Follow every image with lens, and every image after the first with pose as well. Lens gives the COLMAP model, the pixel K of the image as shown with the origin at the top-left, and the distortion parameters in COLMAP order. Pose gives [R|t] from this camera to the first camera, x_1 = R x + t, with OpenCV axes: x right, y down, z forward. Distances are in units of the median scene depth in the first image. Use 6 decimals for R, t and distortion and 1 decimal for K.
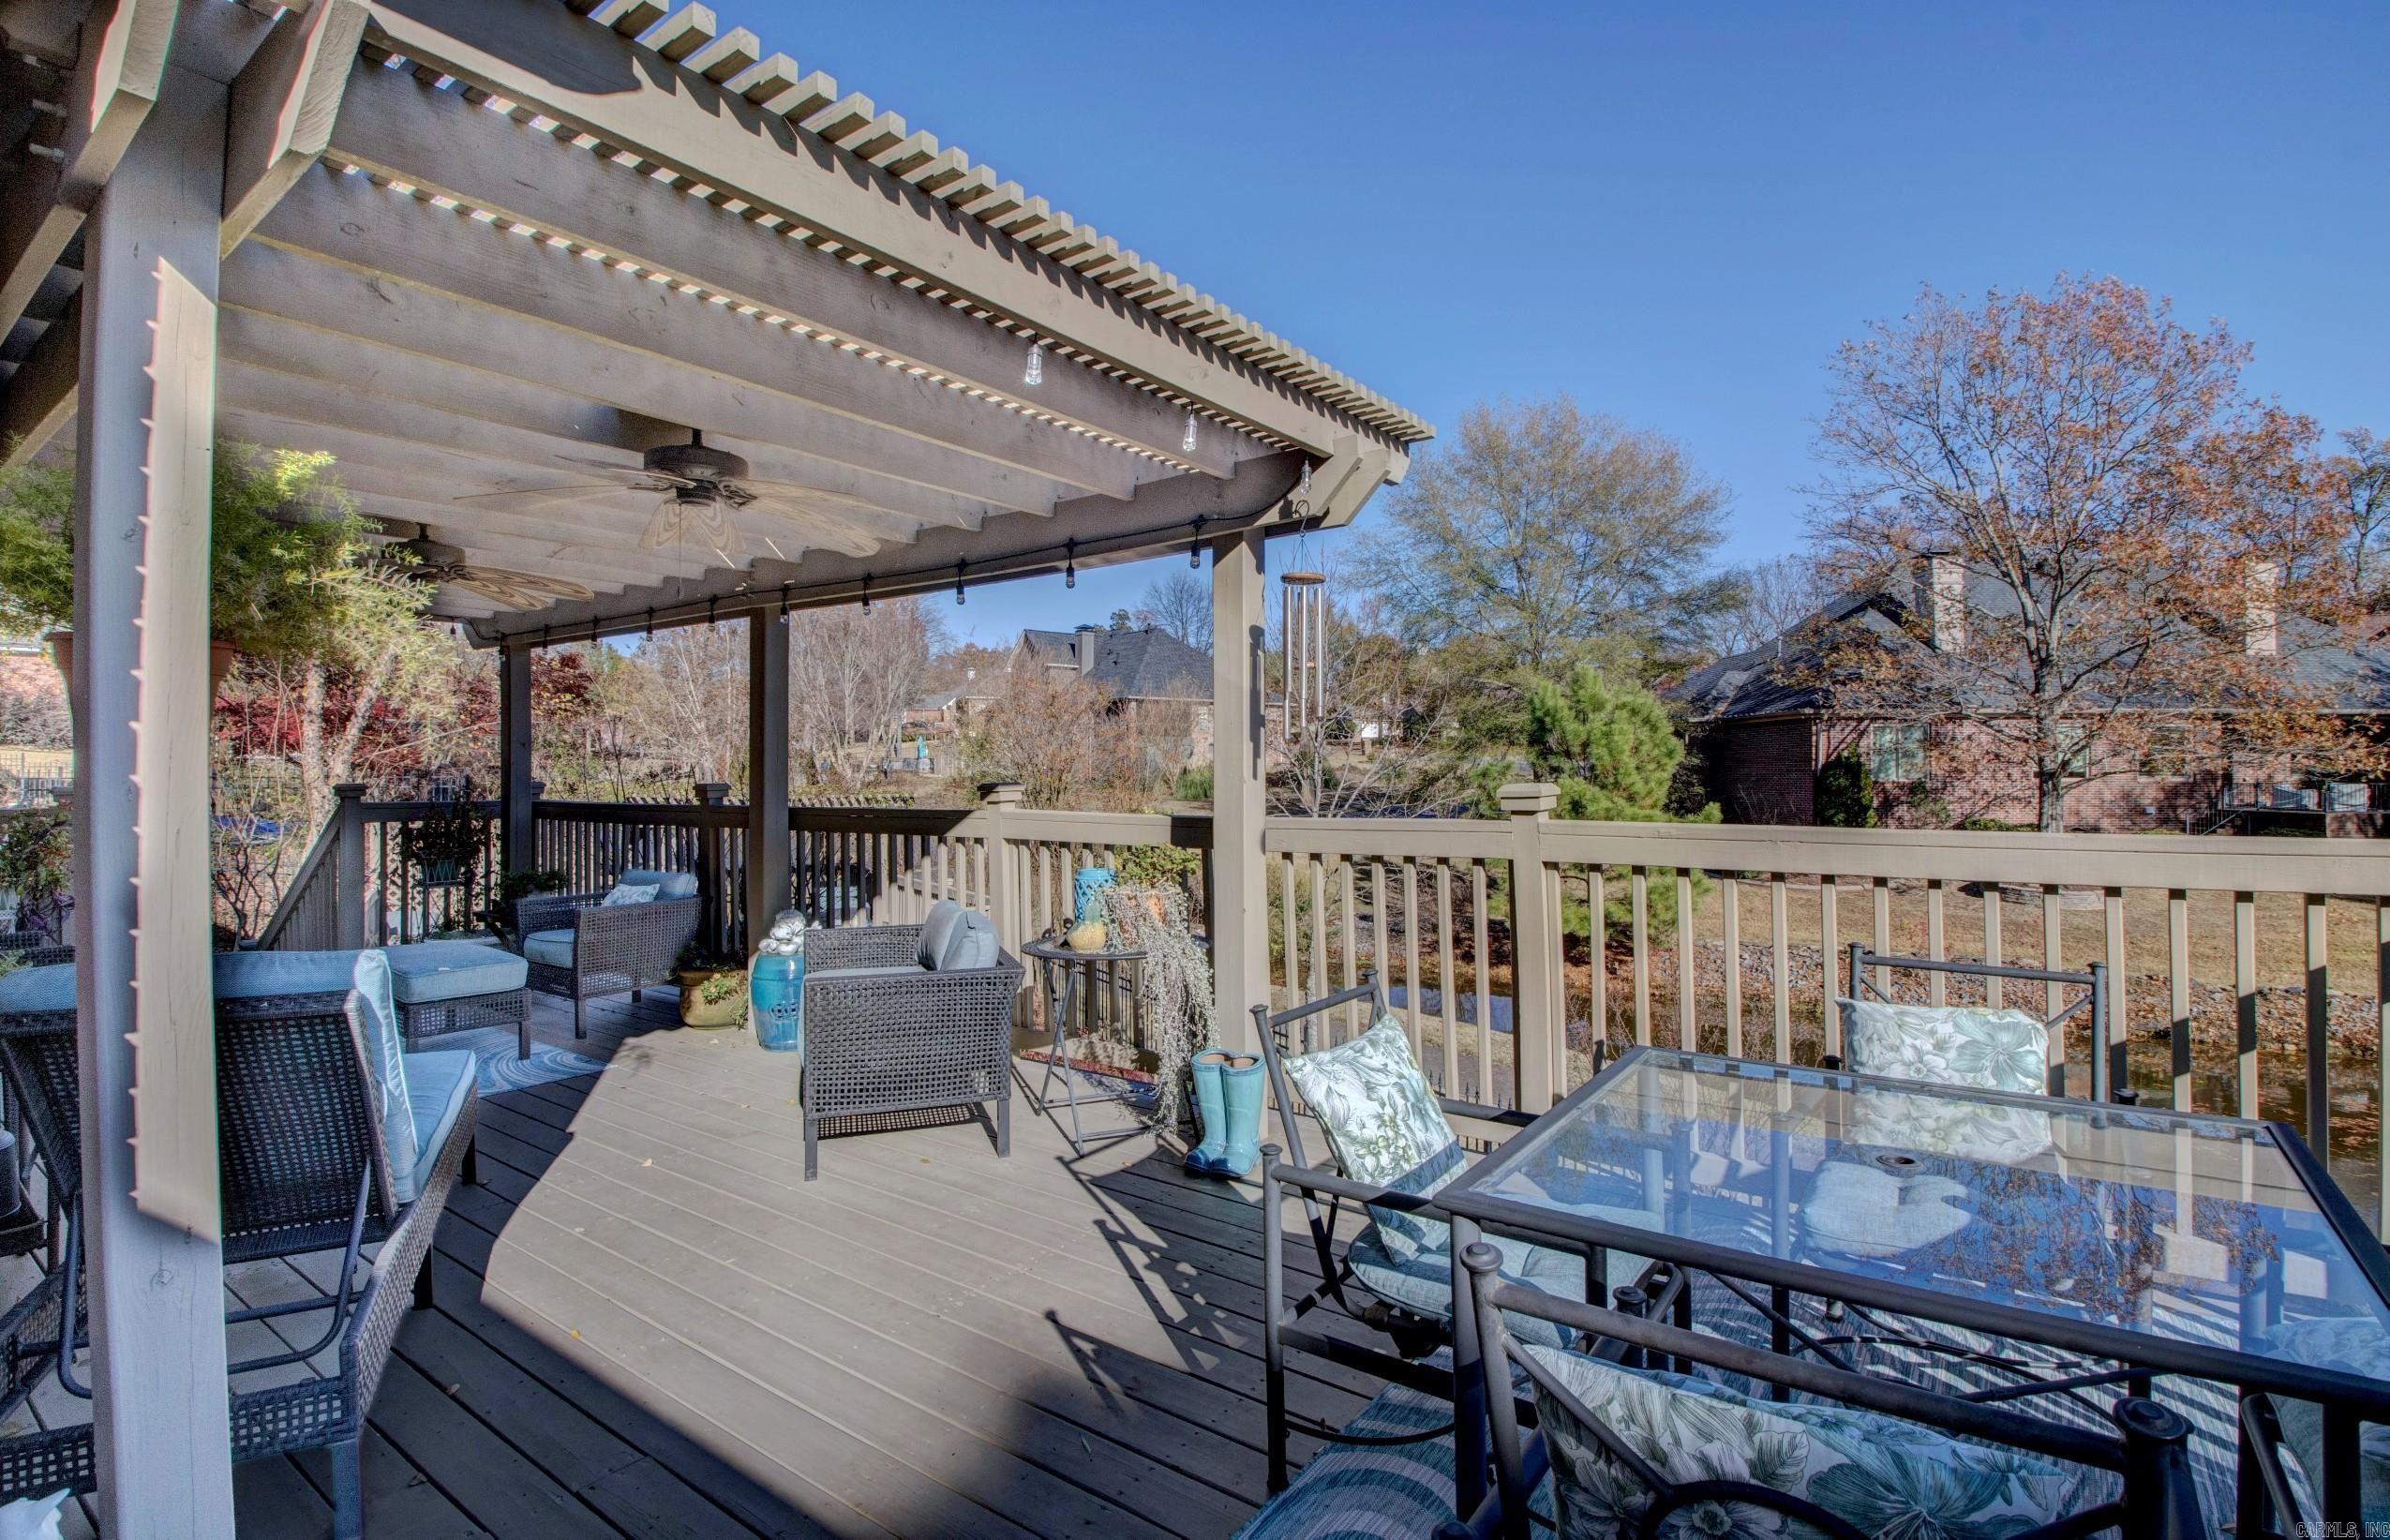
lens RADIAL K [[1125.5, 0, 1189.3], [0, 1125.5, 764.3], [0, 0, 1]] dist [-0.001481, -0.013000]
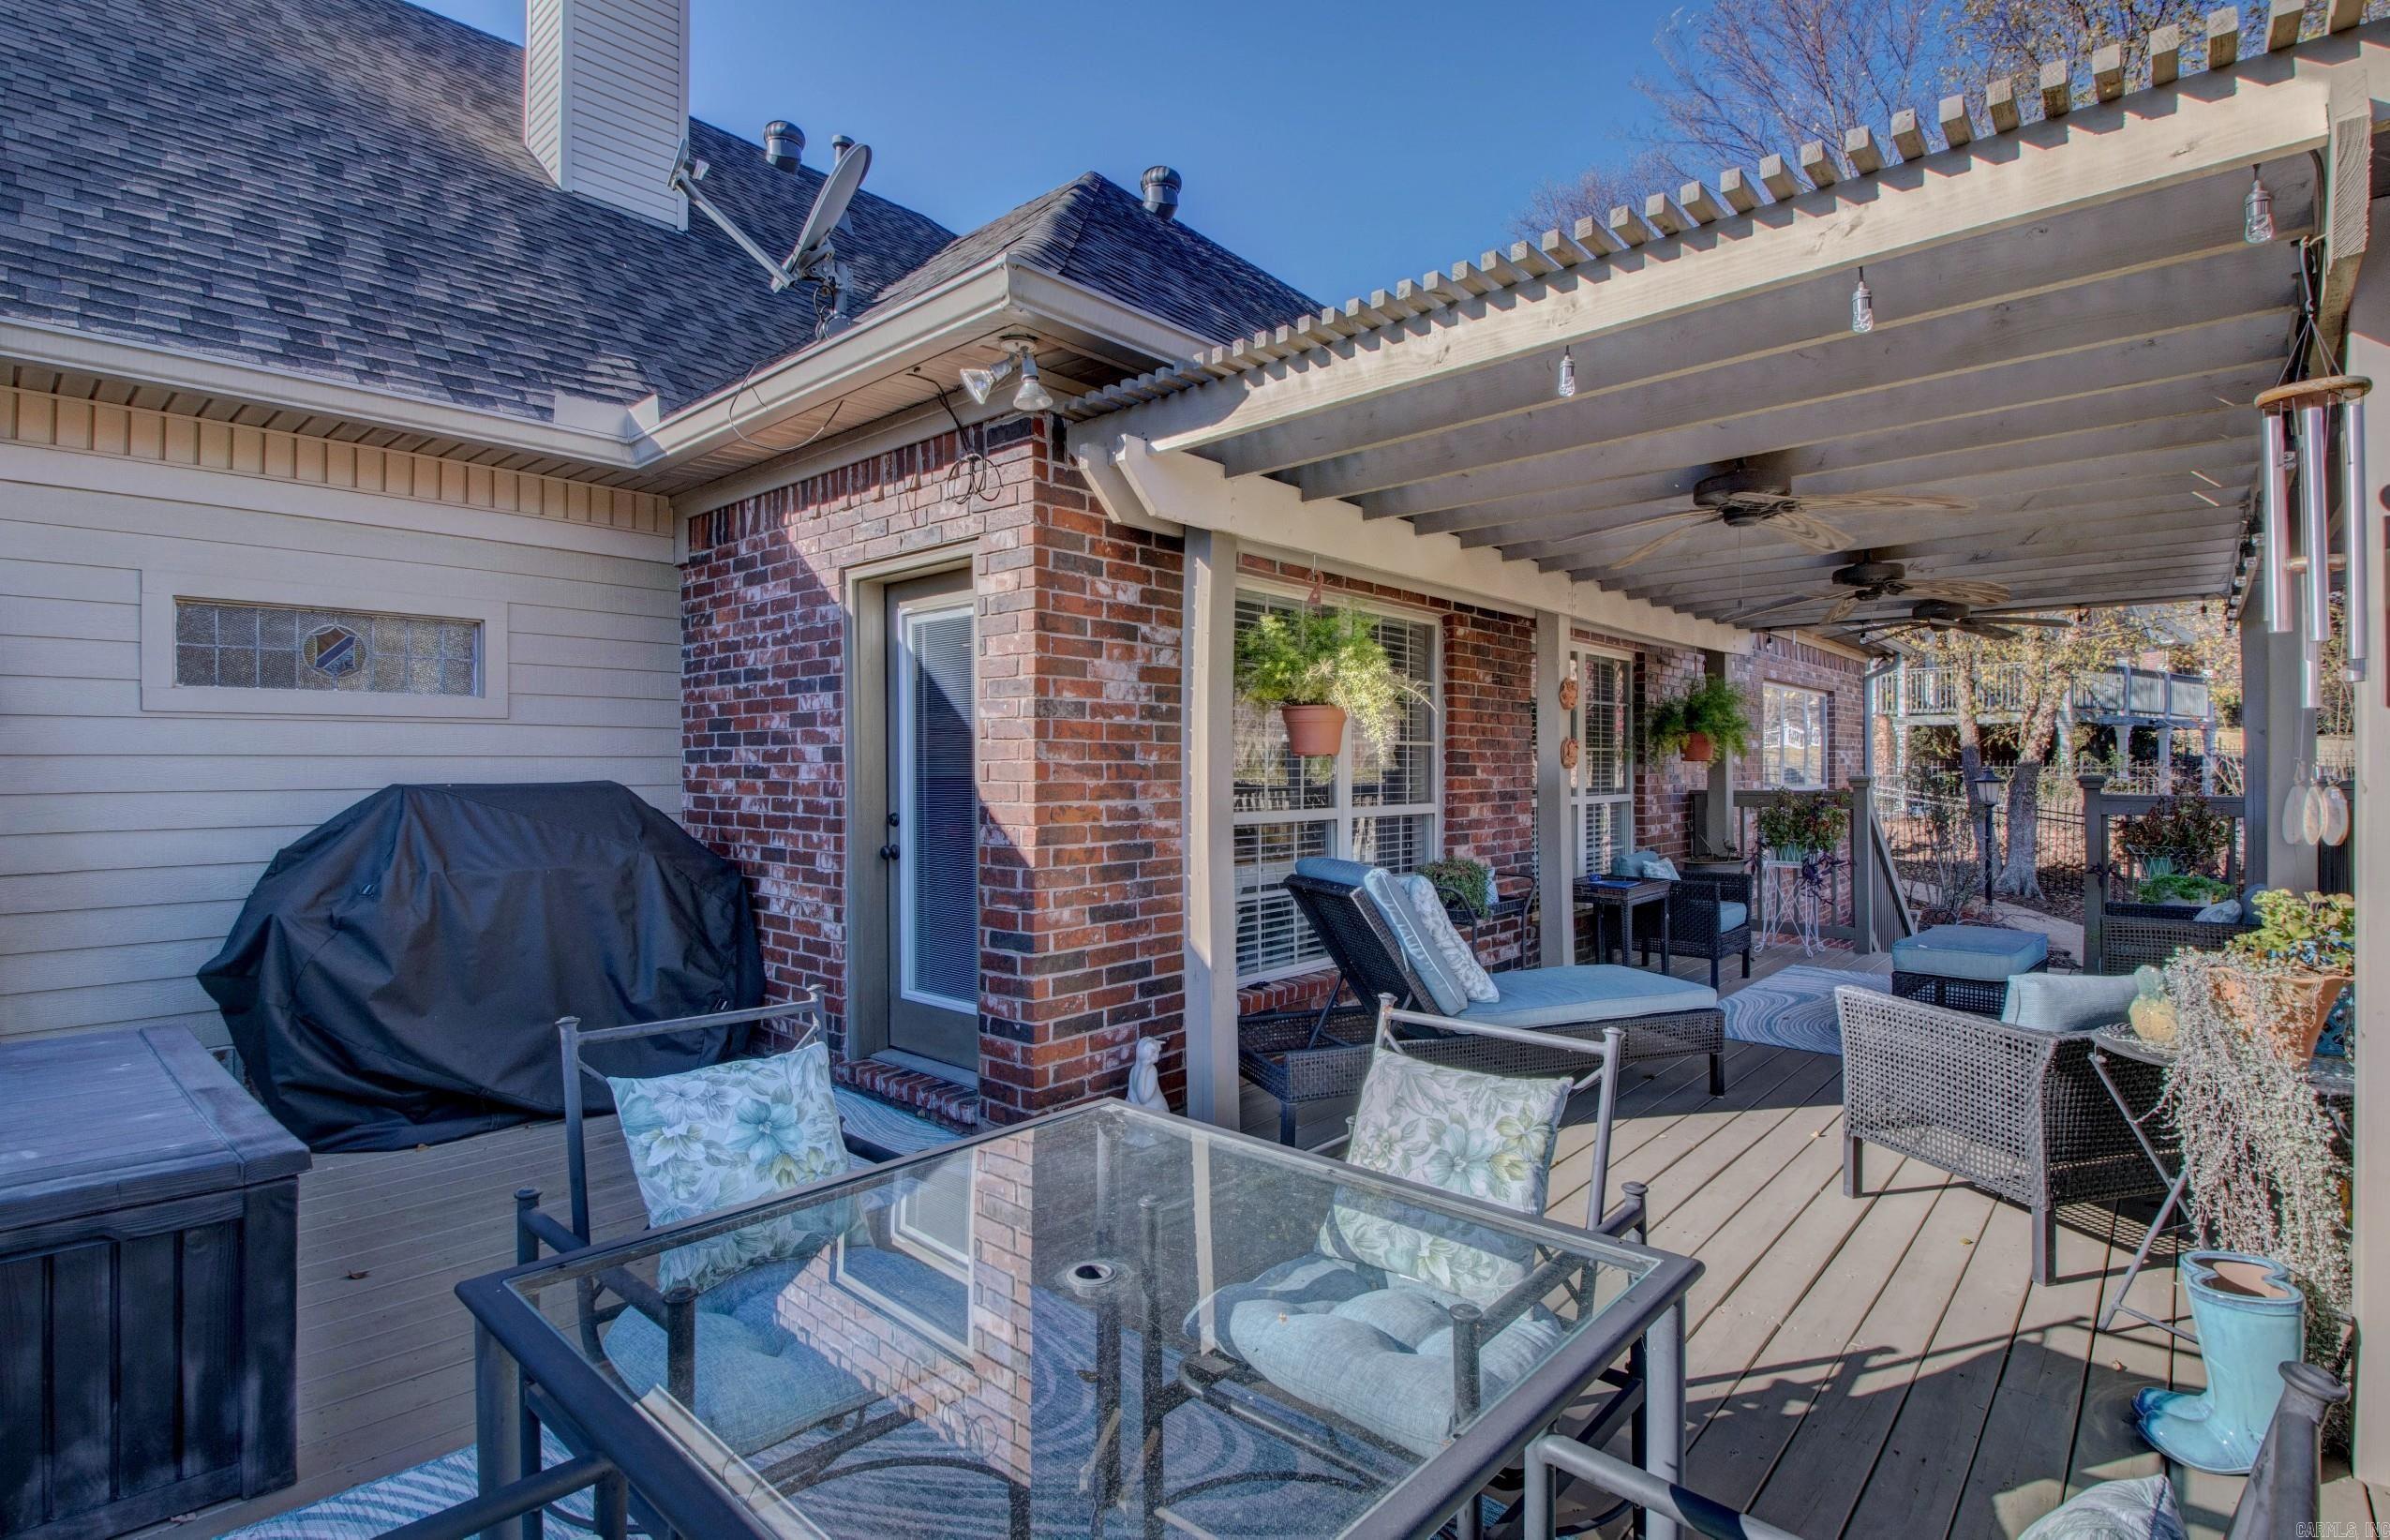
lens RADIAL K [[1125.5, 0, 1190.1], [0, 1125.5, 766.1], [0, 0, 1]] dist [-0.001481, -0.013000]
pose [[-0.101473, 0.003152, -0.994833, 0.695709], [0.010463, 0.999943, 0.002101, -0.003679], [0.994783, -0.010196, -0.101500, 0.565985]]
